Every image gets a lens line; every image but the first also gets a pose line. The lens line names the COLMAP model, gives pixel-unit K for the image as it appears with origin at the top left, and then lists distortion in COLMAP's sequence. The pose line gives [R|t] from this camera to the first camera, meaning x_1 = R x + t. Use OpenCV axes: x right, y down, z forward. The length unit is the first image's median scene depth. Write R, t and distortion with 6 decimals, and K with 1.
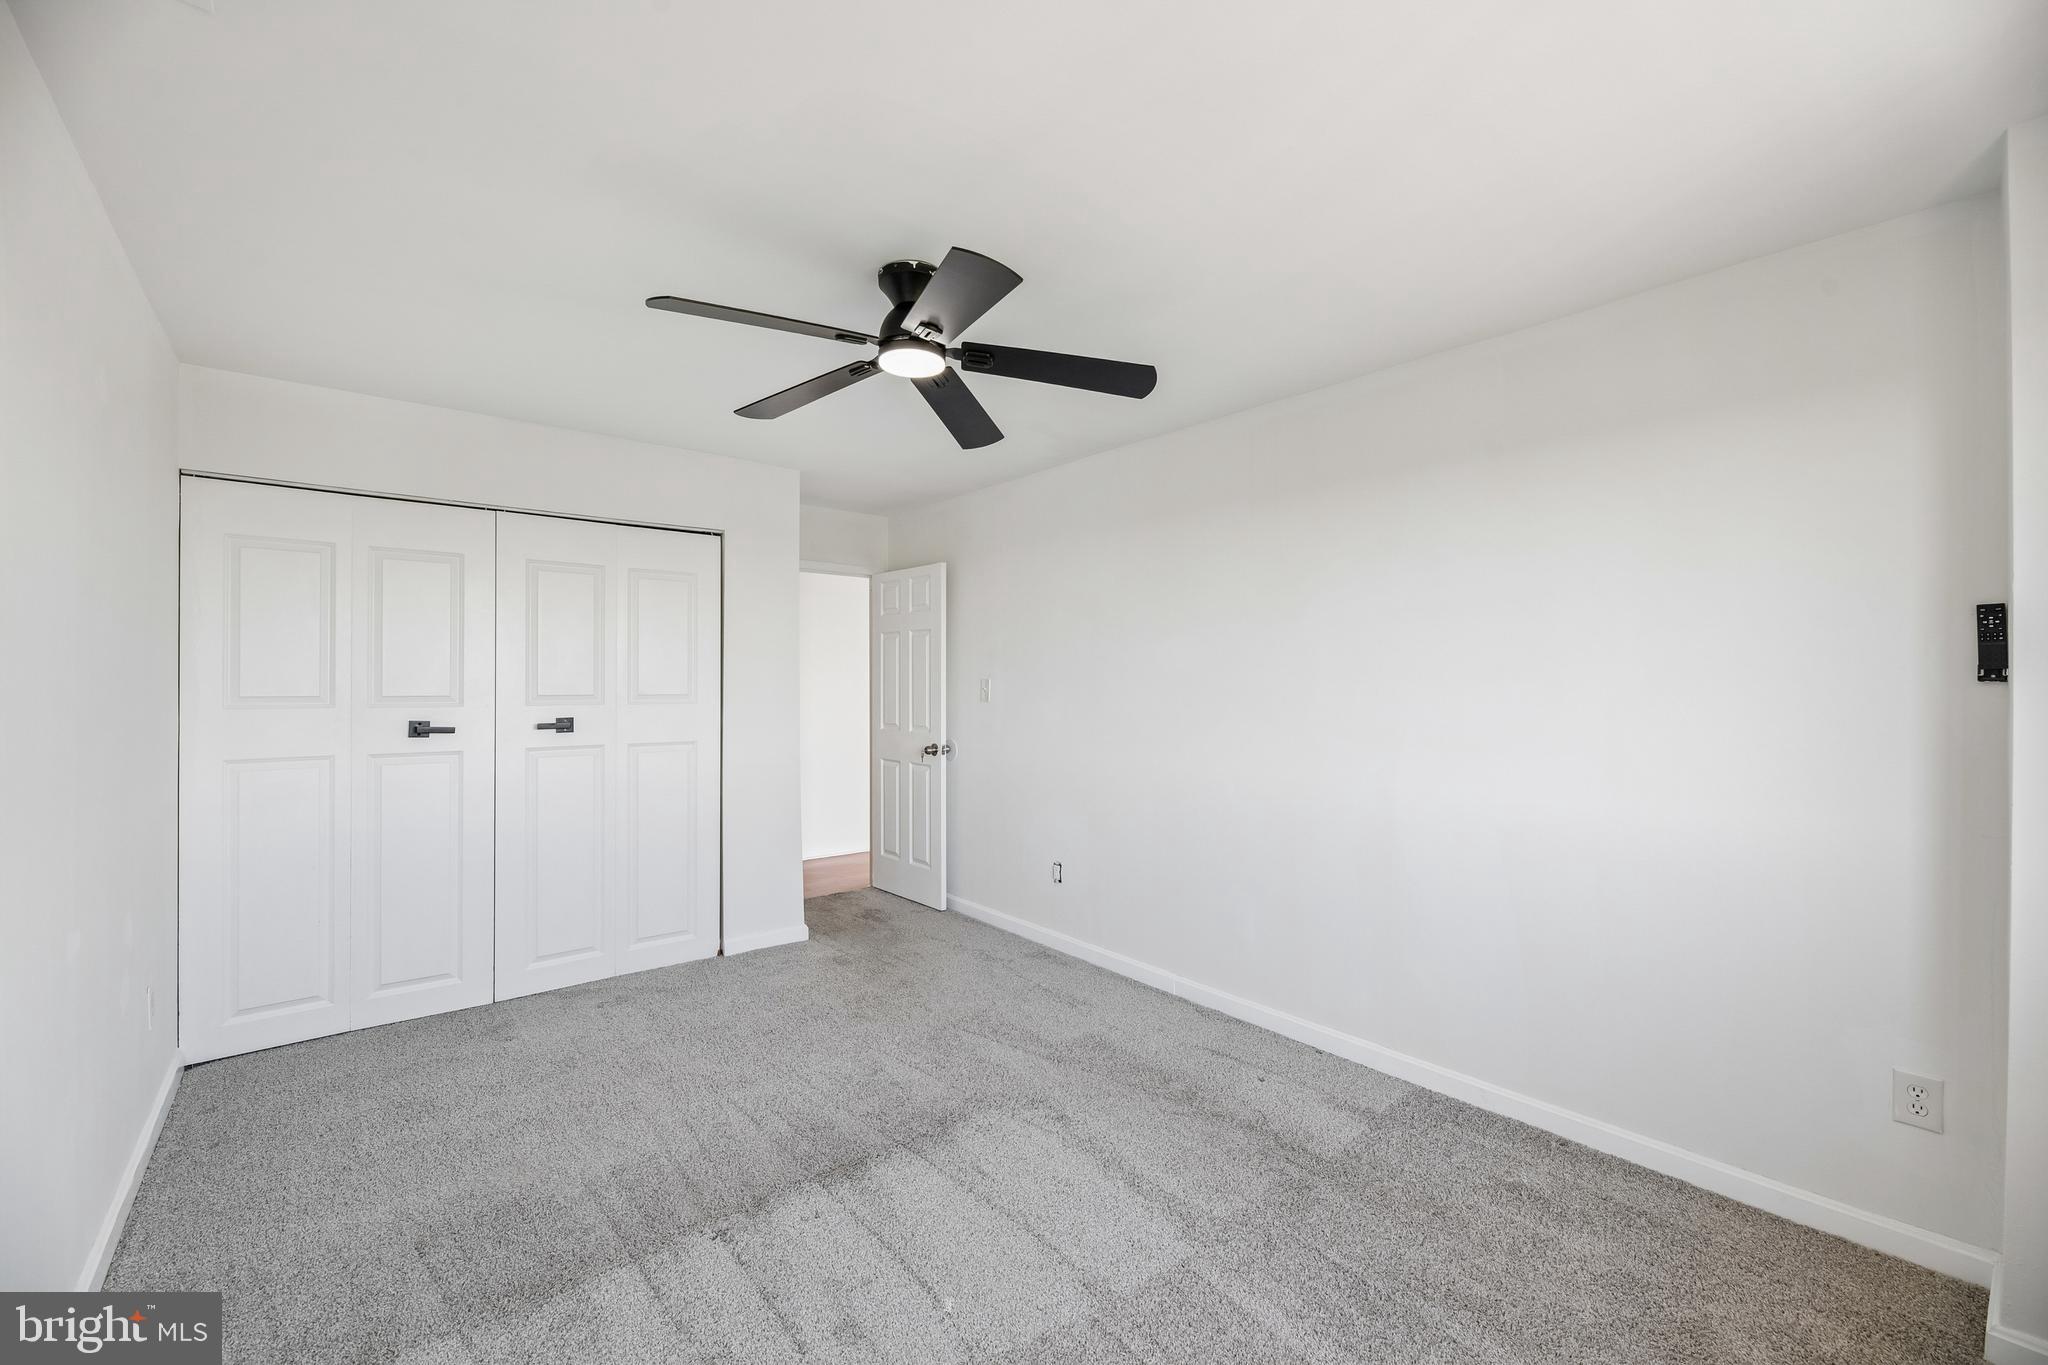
lens RADIAL K [[830.3, 0, 1041.1], [0, 830.3, 680.1], [0, 0, 1]] dist [0.002596, -0.001456]
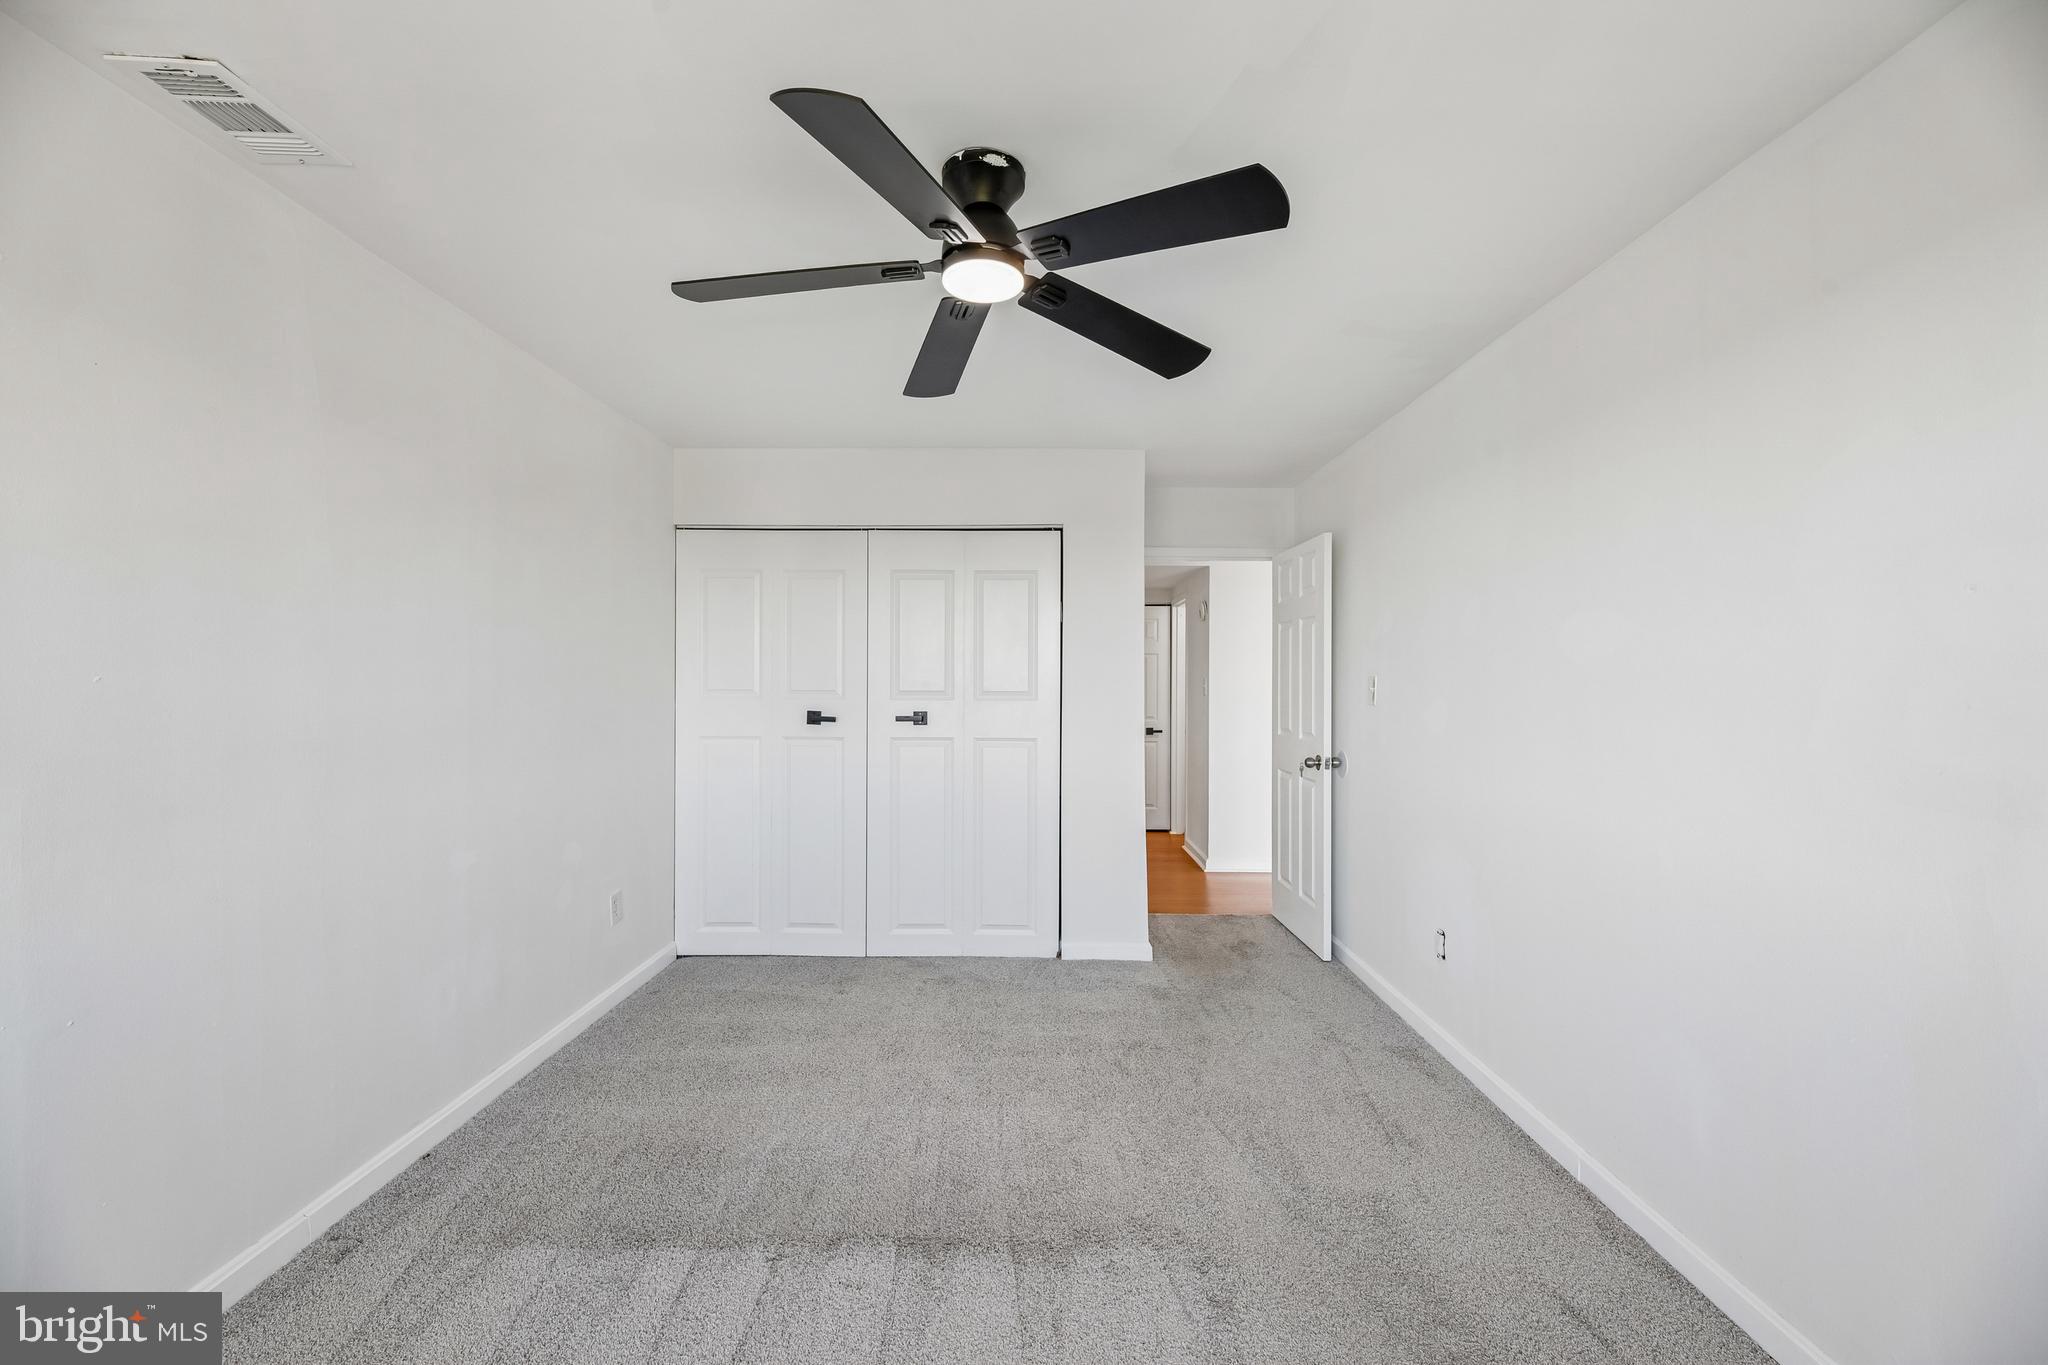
lens RADIAL K [[830.3, 0, 1023.6], [0, 830.3, 684.0], [0, 0, 1]] dist [0.002596, -0.001456]
pose [[0.761074, 0.004798, -0.648648, 0.241781], [-0.000328, 0.999975, 0.007012, 0.001258], [0.648665, -0.005123, 0.761056, 0.252599]]
